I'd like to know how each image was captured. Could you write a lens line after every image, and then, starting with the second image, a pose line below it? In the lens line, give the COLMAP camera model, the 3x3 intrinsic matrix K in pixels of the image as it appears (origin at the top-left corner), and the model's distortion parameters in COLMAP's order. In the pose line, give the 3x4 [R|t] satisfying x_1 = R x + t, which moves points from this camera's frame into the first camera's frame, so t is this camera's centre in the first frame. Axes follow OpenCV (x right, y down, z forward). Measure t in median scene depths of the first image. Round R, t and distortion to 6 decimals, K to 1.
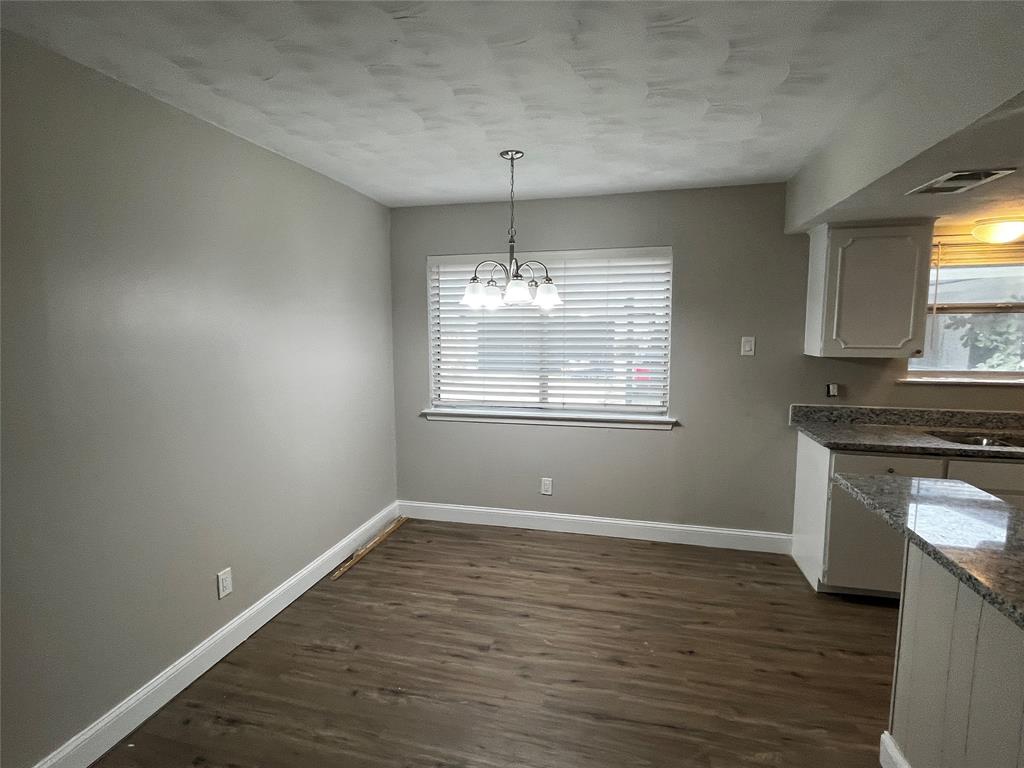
lens RADIAL K [[514.0, 0, 512.0], [0, 514.0, 384.0], [0, 0, 1]] dist [0.001500, -0.000091]
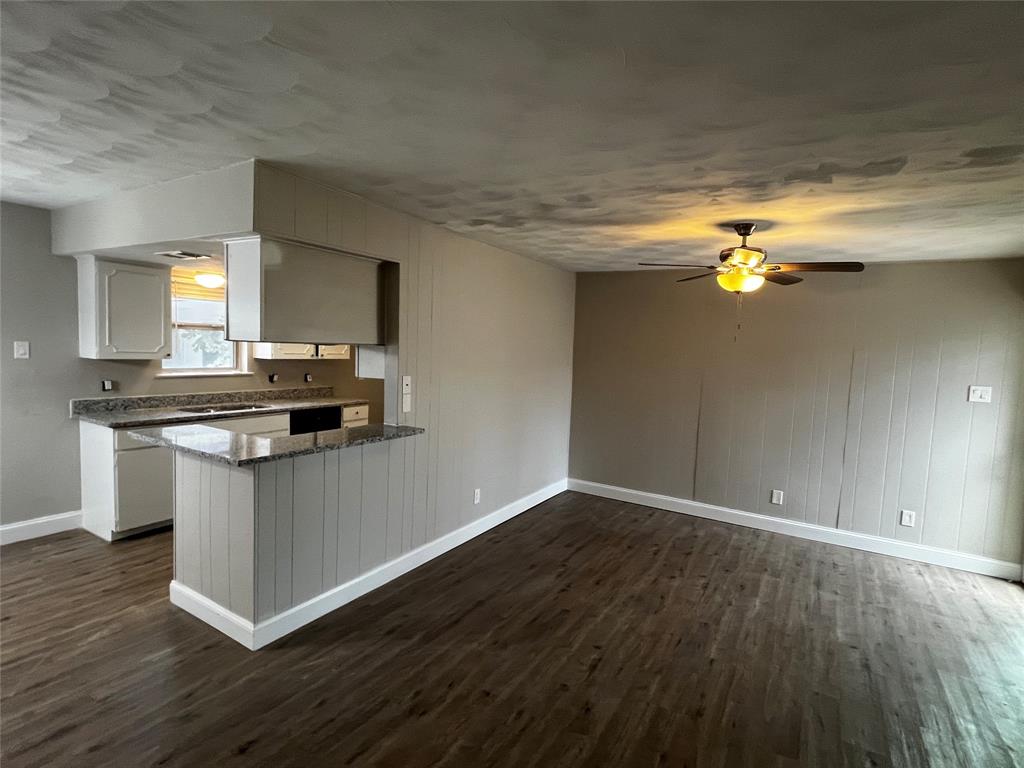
lens RADIAL K [[530.6, 0, 512.0], [0, 530.6, 384.0], [0, 0, 1]] dist [0.001676, -0.000455]
pose [[0.315846, -0.052223, 0.947372, -0.323925], [0.062402, 0.997466, 0.034180, 0.028303], [-0.946756, 0.048322, 0.318304, -0.386229]]
